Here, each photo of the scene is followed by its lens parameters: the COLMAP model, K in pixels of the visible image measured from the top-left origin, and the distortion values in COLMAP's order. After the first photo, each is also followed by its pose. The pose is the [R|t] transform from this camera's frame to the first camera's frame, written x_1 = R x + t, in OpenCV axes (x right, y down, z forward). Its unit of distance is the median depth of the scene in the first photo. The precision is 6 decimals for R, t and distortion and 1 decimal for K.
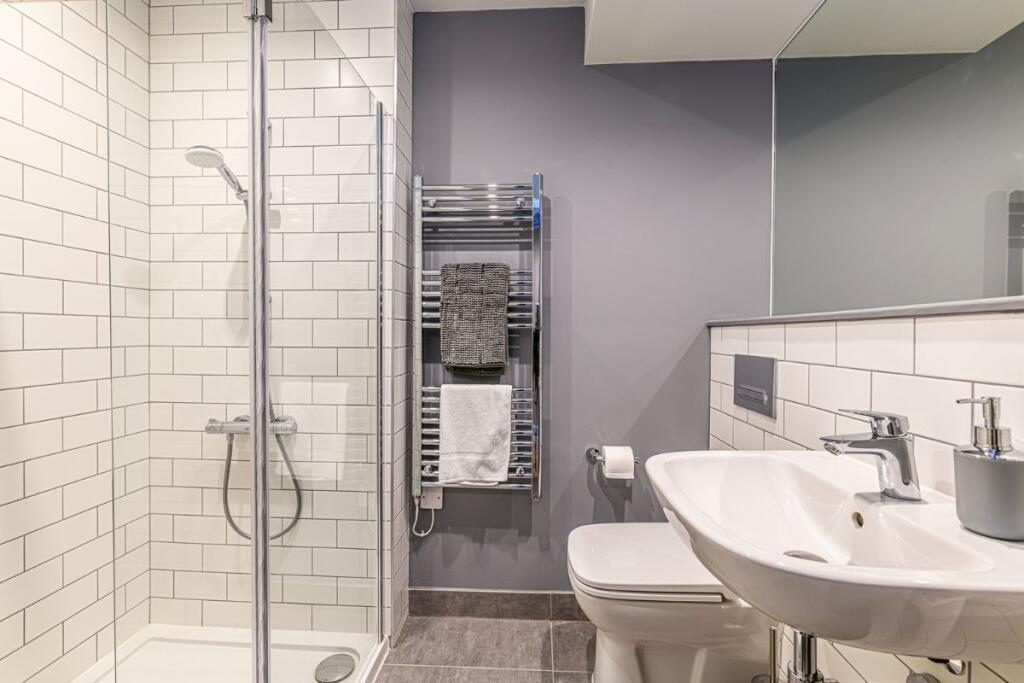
lens RADIAL K [[439.4, 0, 513.7], [0, 439.4, 338.4], [0, 0, 1]] dist [-0.001228, -0.000137]
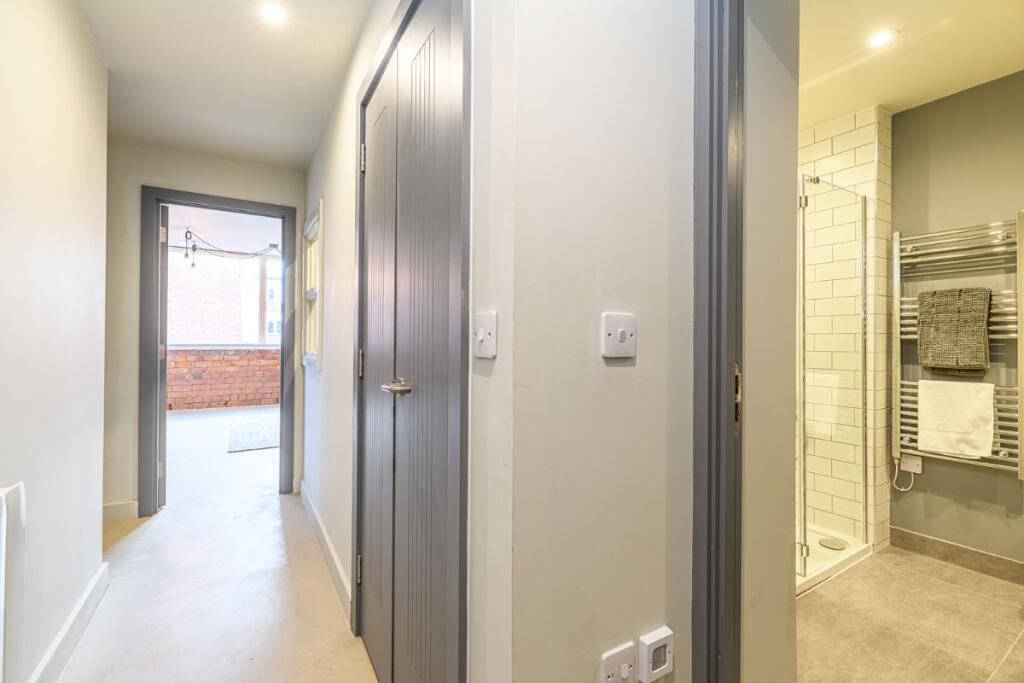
lens RADIAL K [[439.4, 0, 513.7], [0, 439.4, 338.4], [0, 0, 1]] dist [-0.001228, -0.000137]
pose [[0.574856, -0.009374, -0.818201, 0.235428], [-0.010670, 0.999763, -0.018950, 0.015151], [0.818185, 0.019624, 0.574620, -0.844123]]
